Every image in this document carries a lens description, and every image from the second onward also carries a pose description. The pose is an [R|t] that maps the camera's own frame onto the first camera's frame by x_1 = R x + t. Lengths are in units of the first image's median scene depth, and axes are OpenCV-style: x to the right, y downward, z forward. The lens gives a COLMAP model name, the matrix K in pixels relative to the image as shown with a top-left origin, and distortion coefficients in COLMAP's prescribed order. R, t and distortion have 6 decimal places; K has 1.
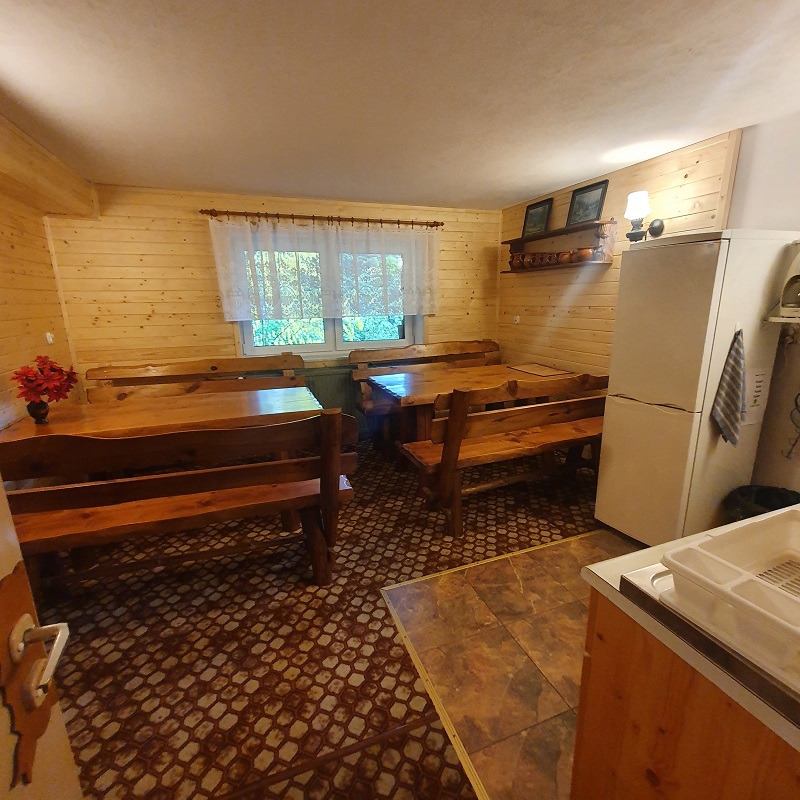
lens RADIAL K [[424.0, 0, 407.6], [0, 424.0, 400.0], [0, 0, 1]] dist [0.019034, -0.002340]
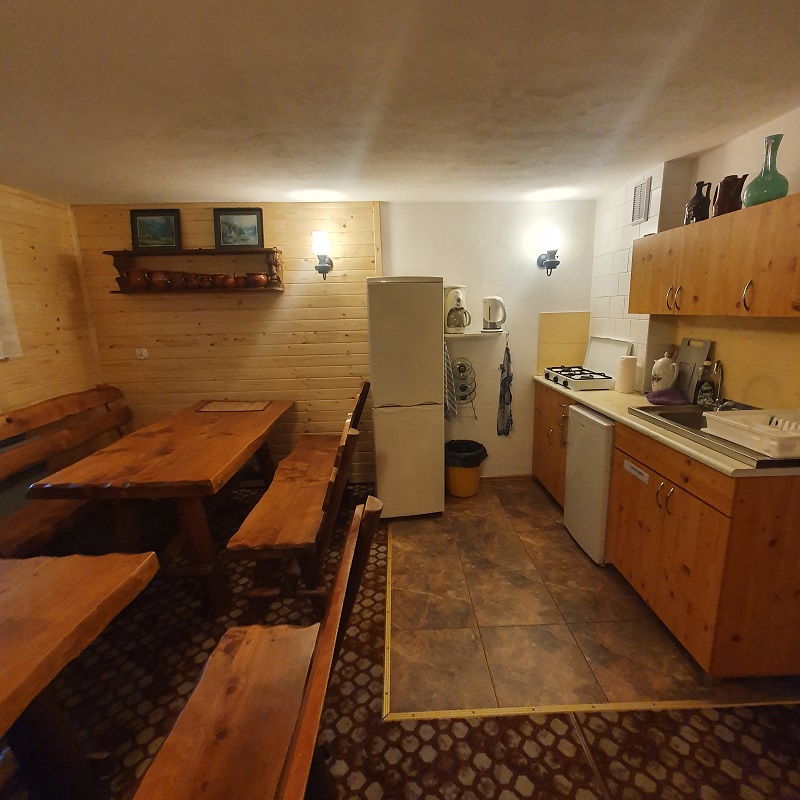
lens RADIAL K [[424.0, 0, 406.9], [0, 424.0, 397.6], [0, 0, 1]] dist [0.019034, -0.002340]
pose [[0.334176, -0.188641, 0.923440, -0.578221], [0.238298, 0.964844, 0.110863, -0.153711], [-0.911888, 0.183006, 0.367381, 0.534605]]
